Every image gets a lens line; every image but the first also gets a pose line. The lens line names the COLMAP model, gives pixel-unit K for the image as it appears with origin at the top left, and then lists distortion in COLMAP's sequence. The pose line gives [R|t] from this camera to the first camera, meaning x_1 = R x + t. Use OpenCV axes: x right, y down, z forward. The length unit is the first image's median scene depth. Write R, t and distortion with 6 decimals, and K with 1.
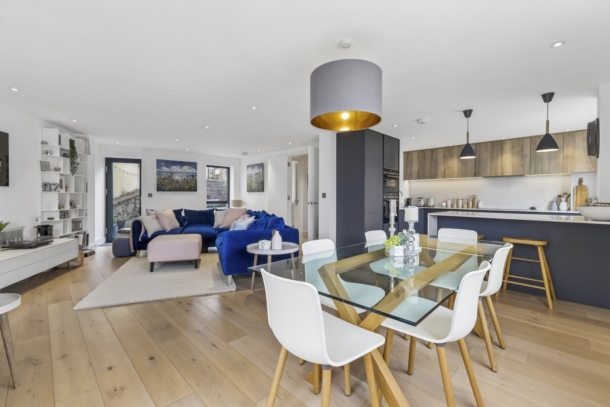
lens RADIAL K [[266.6, 0, 305.7], [0, 266.6, 198.2], [0, 0, 1]] dist [0.003435, -0.001829]
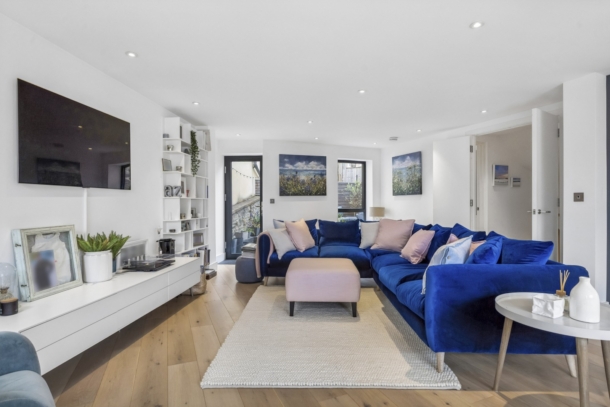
lens RADIAL K [[332.4, 0, 305.0], [0, 332.4, 206.4], [0, 0, 1]] dist [-0.018211, -0.000287]
pose [[0.925616, -0.004206, -0.378442, -0.188625], [0.005525, 0.999982, 0.002401, 0.003338], [0.378425, -0.004314, 0.925622, 0.205904]]
